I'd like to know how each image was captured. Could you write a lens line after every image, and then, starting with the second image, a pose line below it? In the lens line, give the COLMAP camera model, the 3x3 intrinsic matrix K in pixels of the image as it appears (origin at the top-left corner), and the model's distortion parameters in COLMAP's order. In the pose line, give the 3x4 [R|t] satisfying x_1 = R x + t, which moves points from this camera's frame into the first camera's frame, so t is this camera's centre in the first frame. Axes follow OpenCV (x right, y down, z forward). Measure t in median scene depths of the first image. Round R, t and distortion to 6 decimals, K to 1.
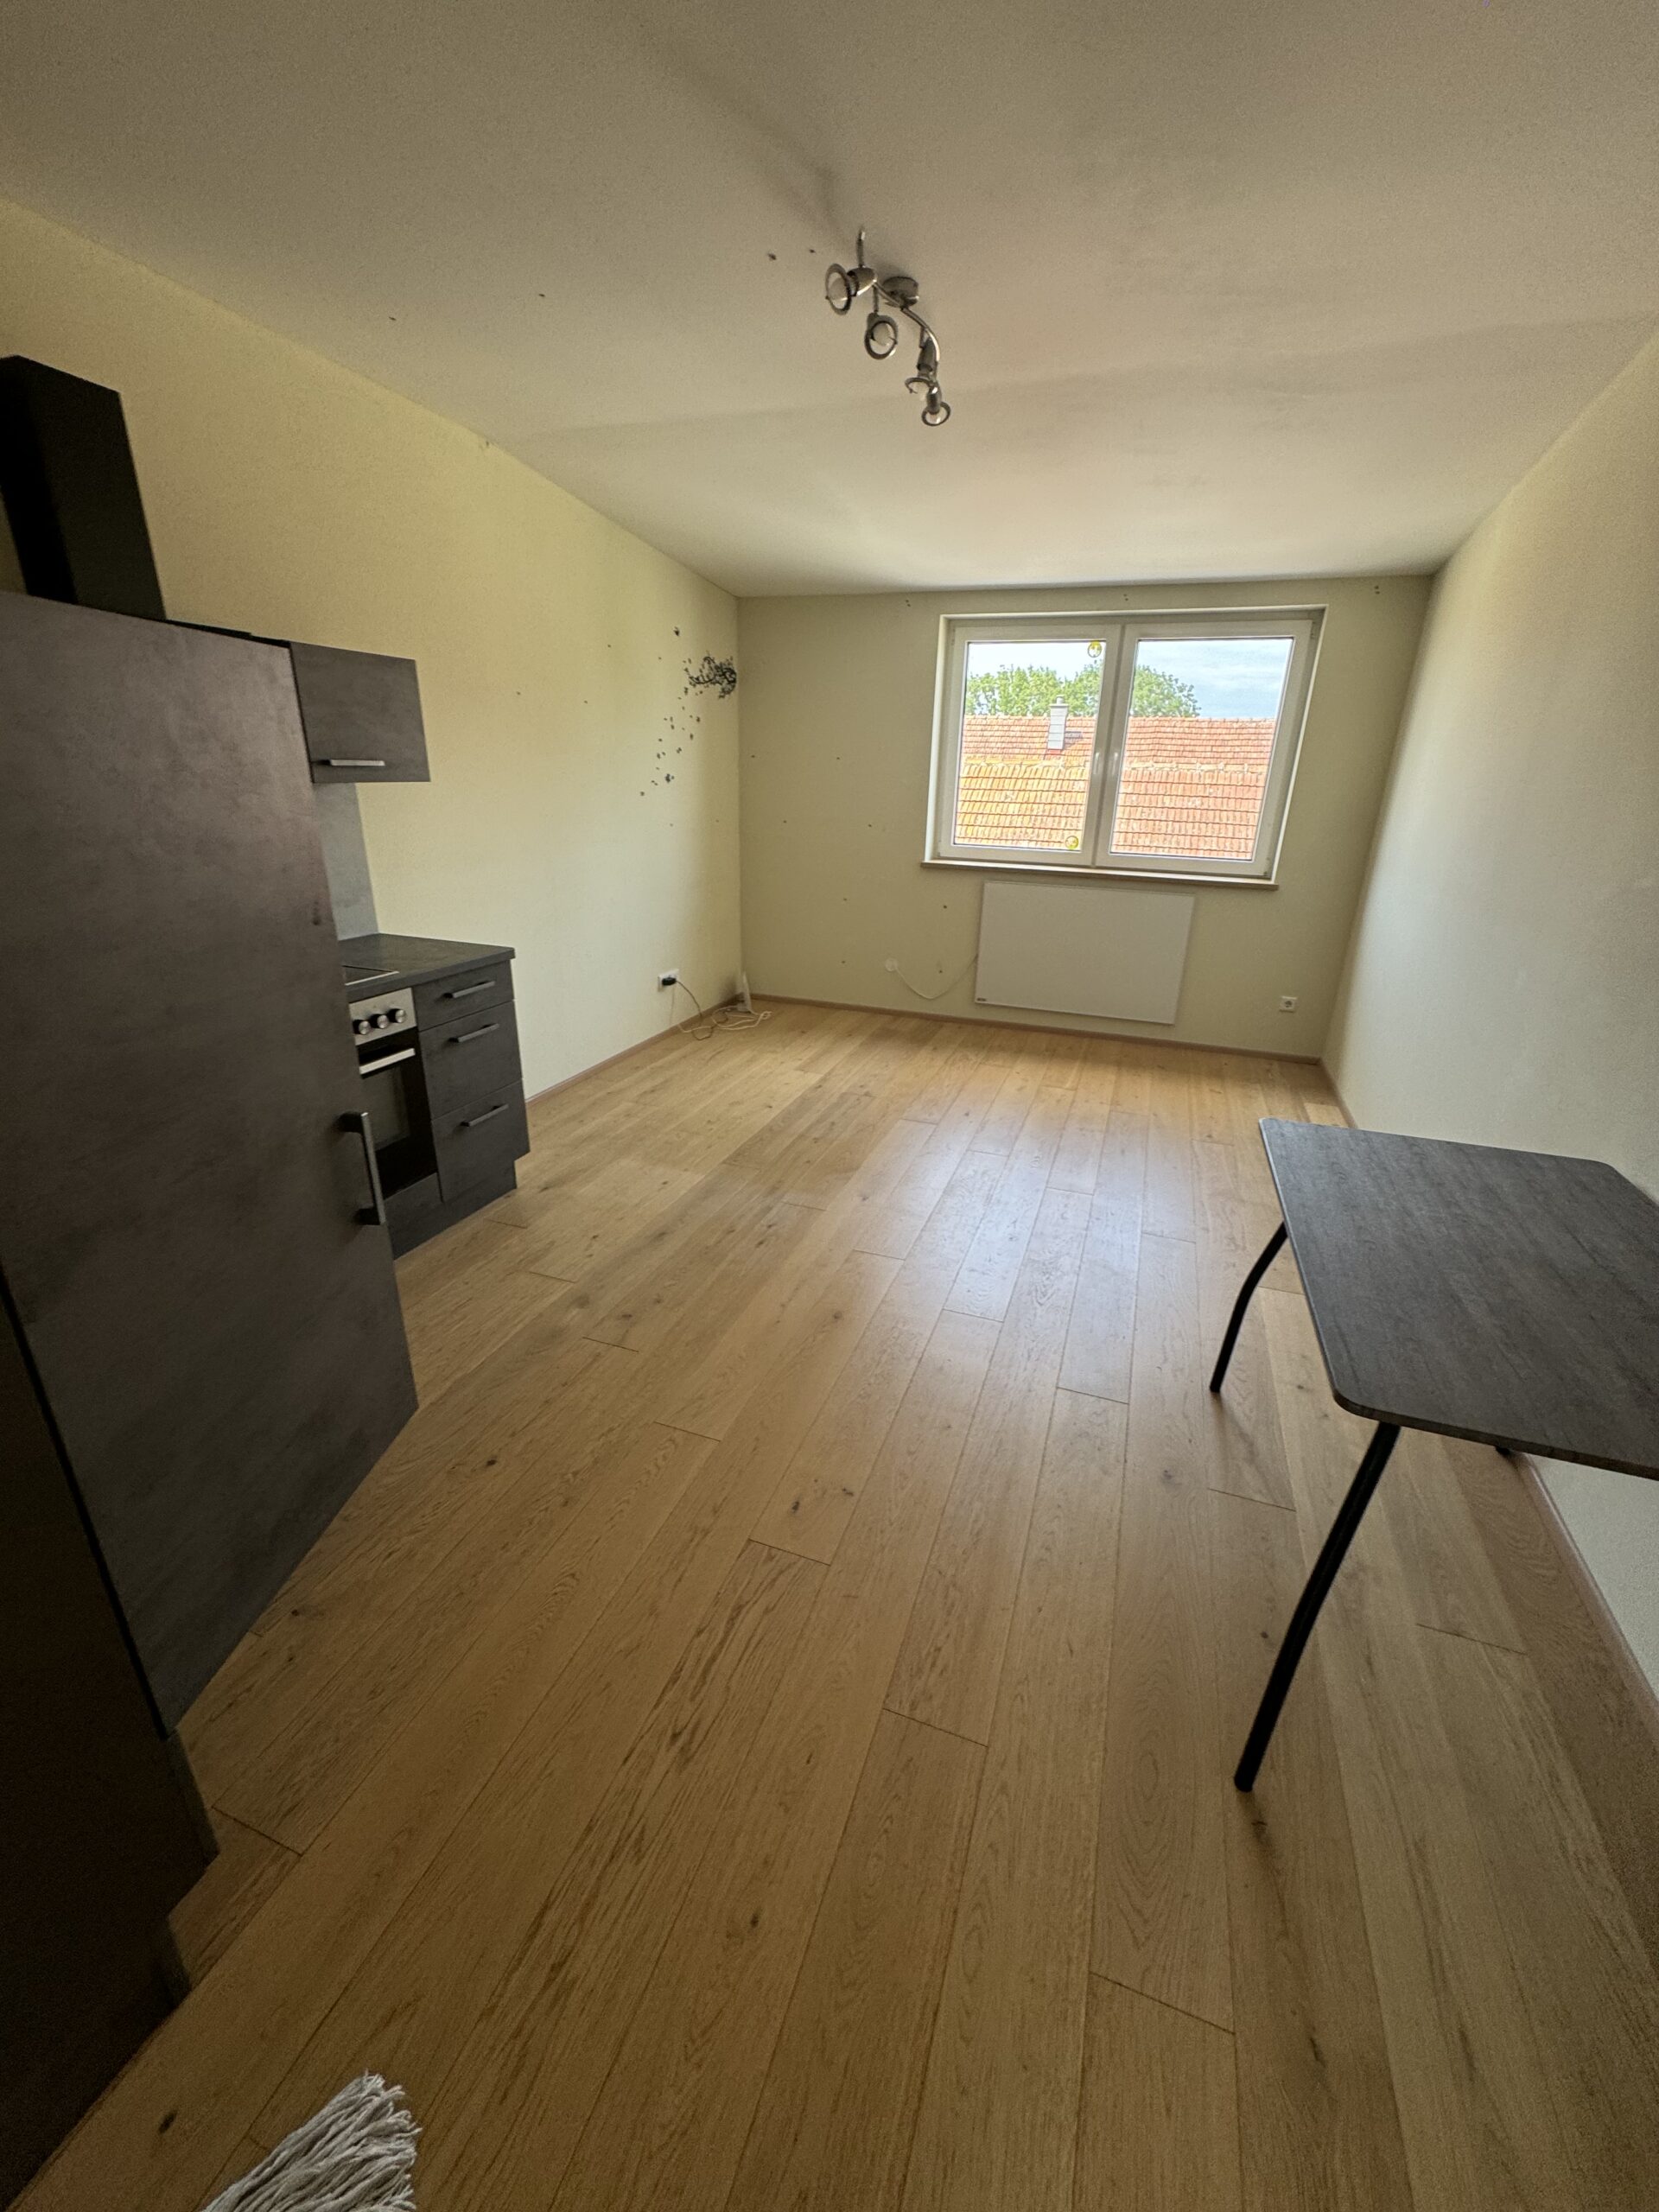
lens RADIAL K [[882.6, 0, 835.0], [0, 882.6, 1114.1], [0, 0, 1]] dist [0.000036, 0.000120]
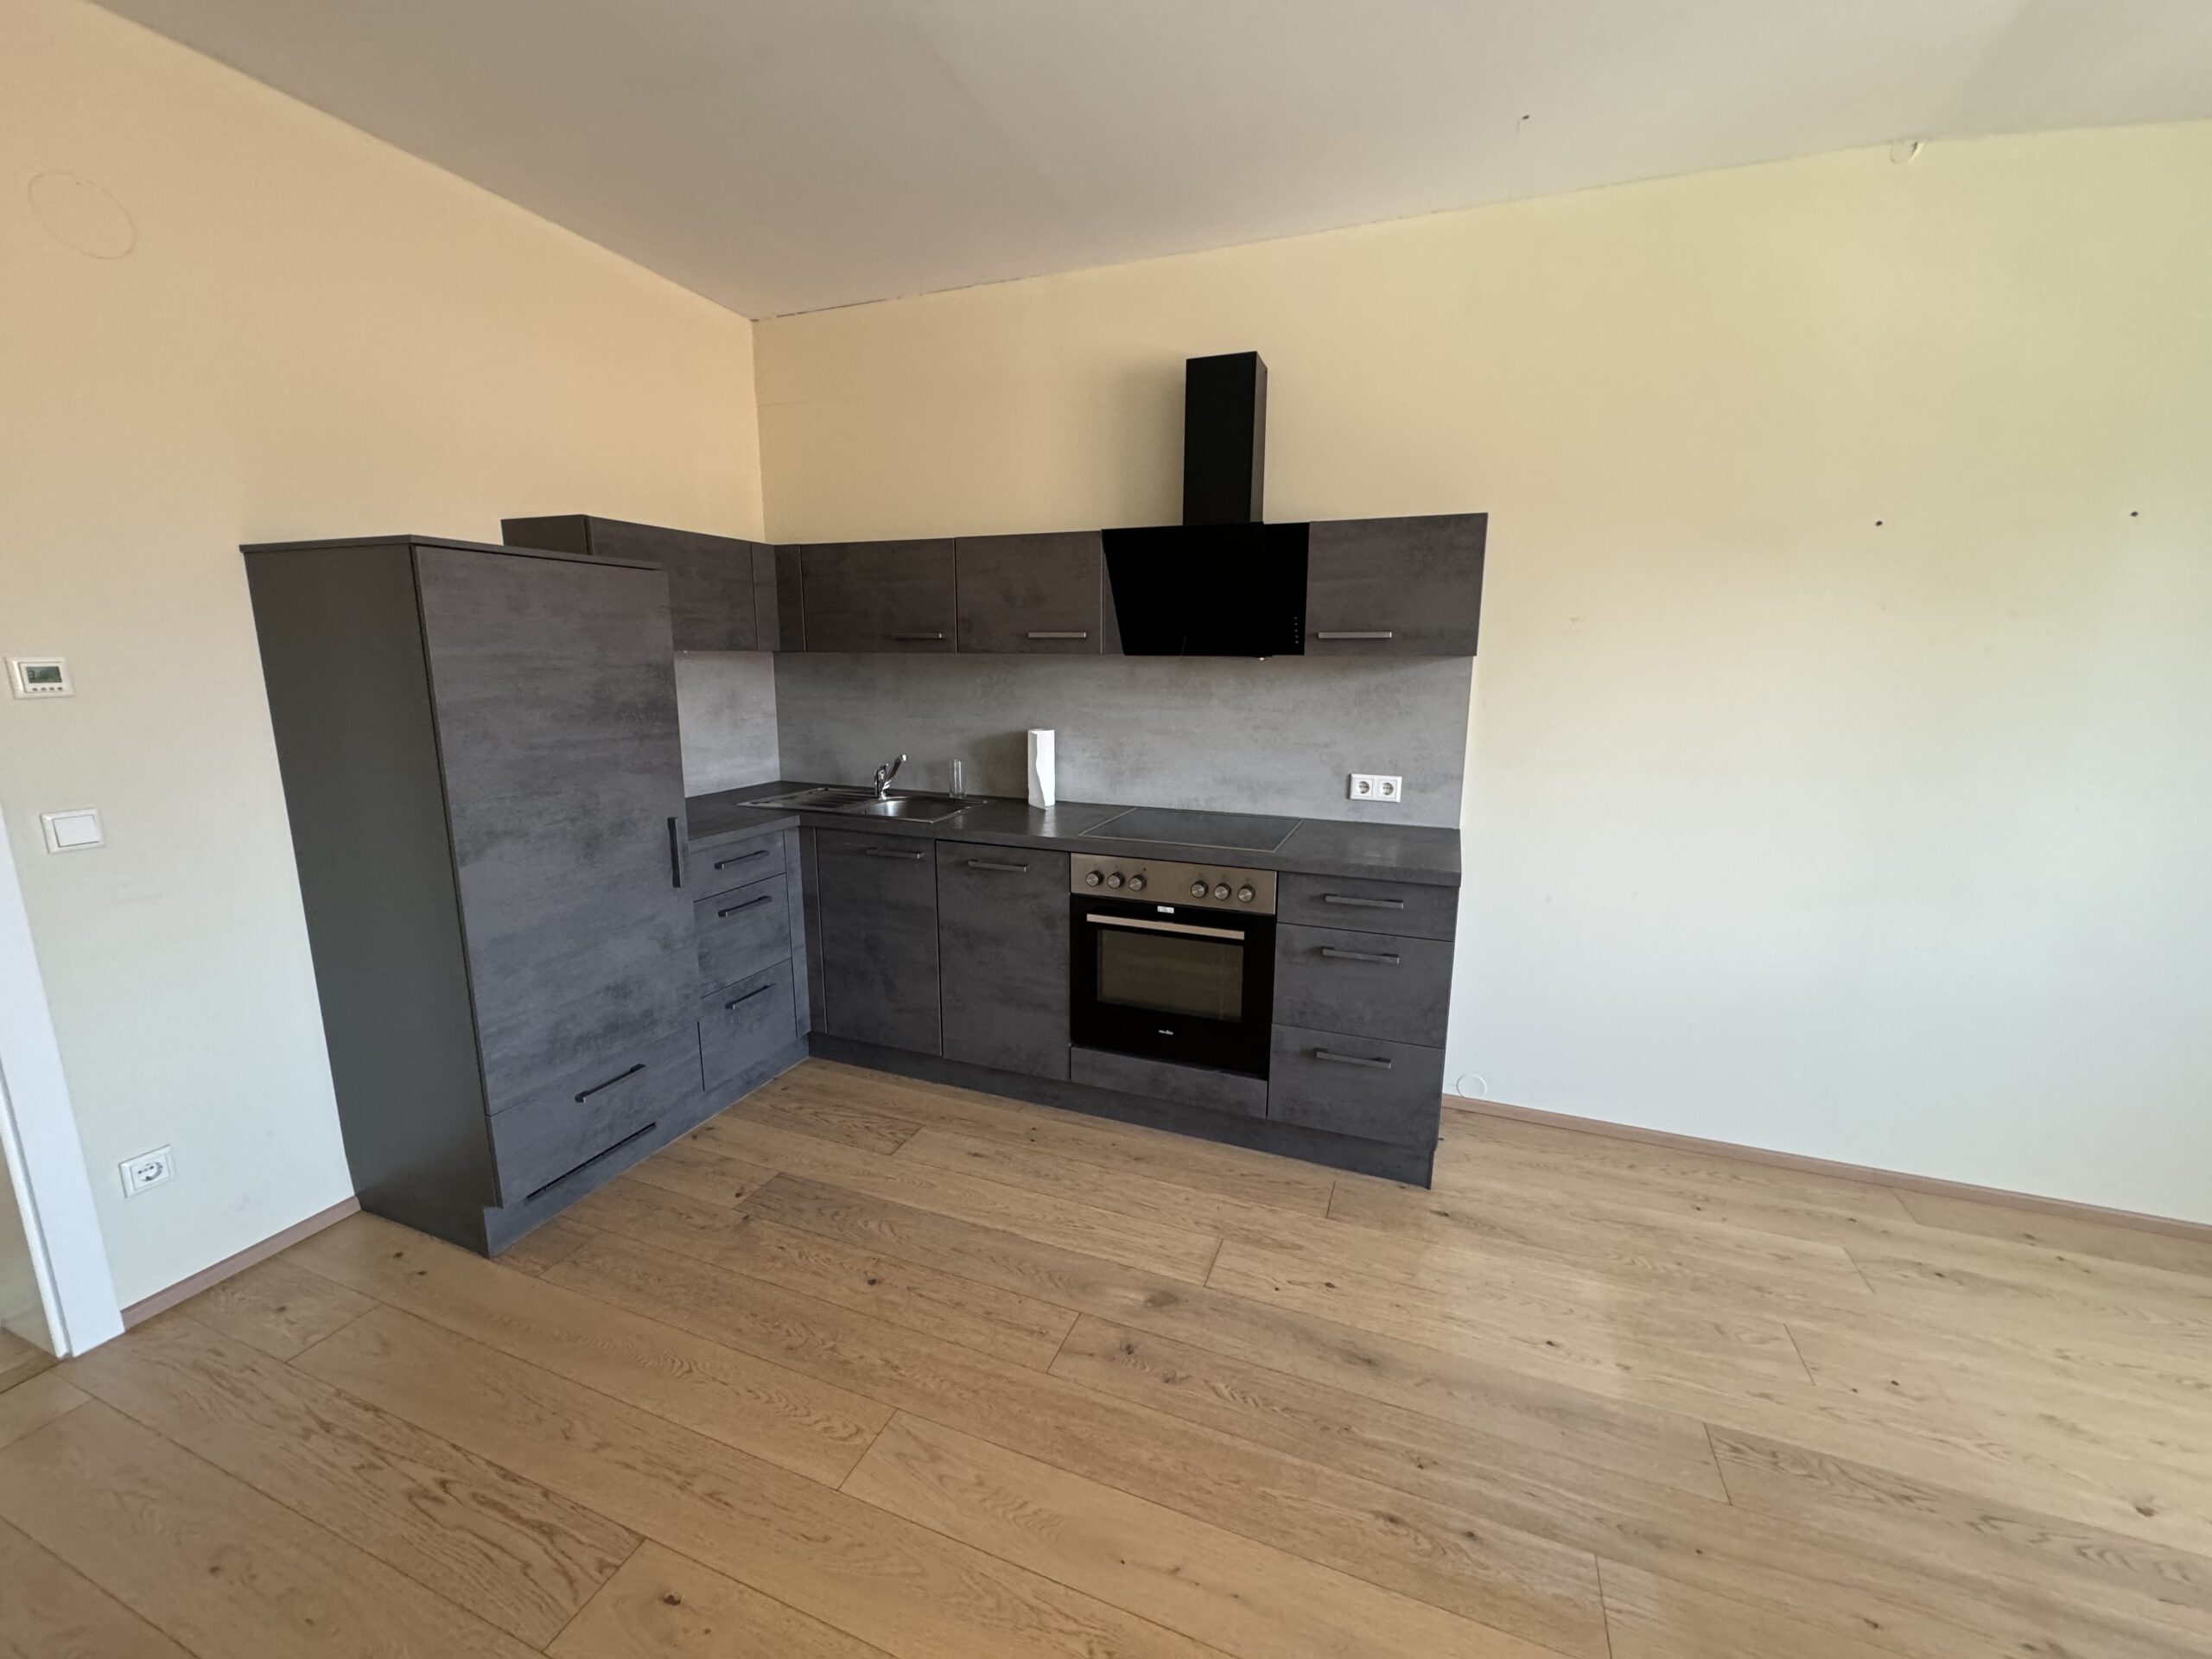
lens RADIAL K [[882.6, 0, 1106.0], [0, 882.6, 829.5], [0, 0, 1]] dist [0.000036, 0.000120]
pose [[-0.025558, 0.167613, -0.985521, 0.232227], [-0.369829, 0.914314, 0.165094, -0.155904], [0.928748, 0.368694, 0.038620, 0.462686]]
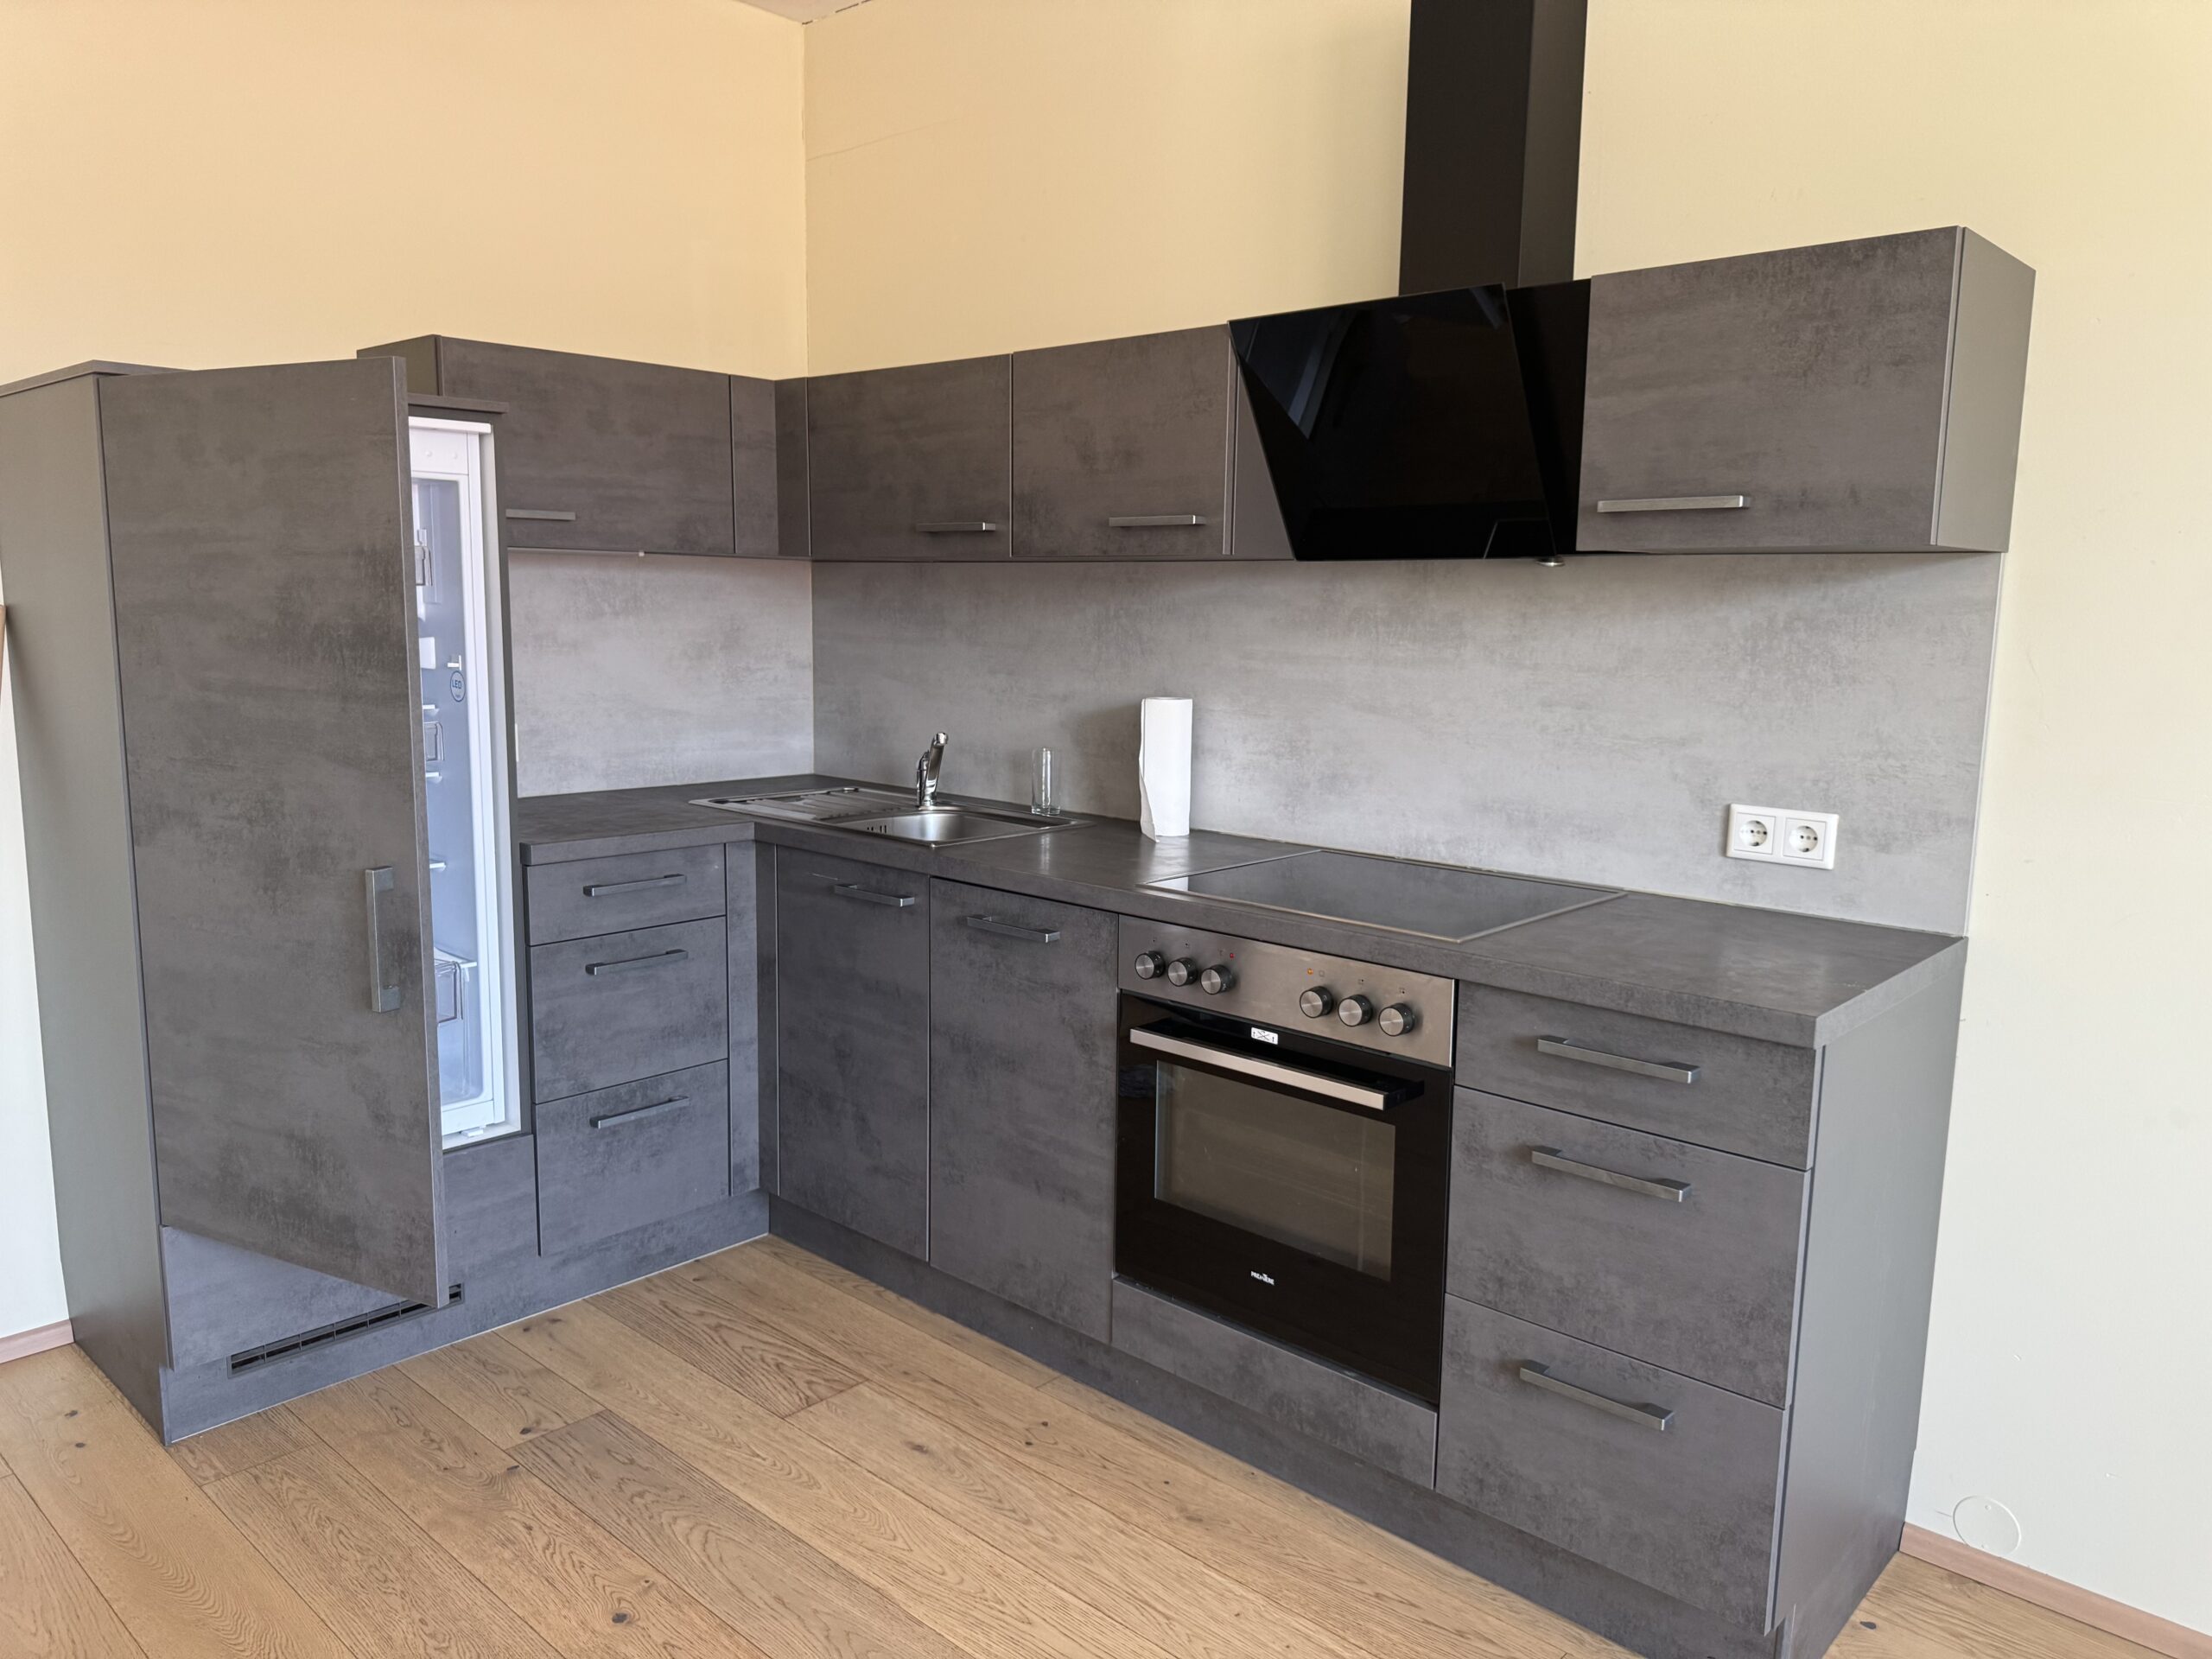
lens RADIAL K [[1568.8, 0, 1101.8], [0, 1568.8, 842.2], [0, 0, 1]] dist [0.127658, -0.202418]
pose [[-0.389946, 0.107306, -0.914564, 0.178796], [-0.359811, 0.896473, 0.258598, -0.203367], [0.847631, 0.429909, -0.310966, 0.625267]]
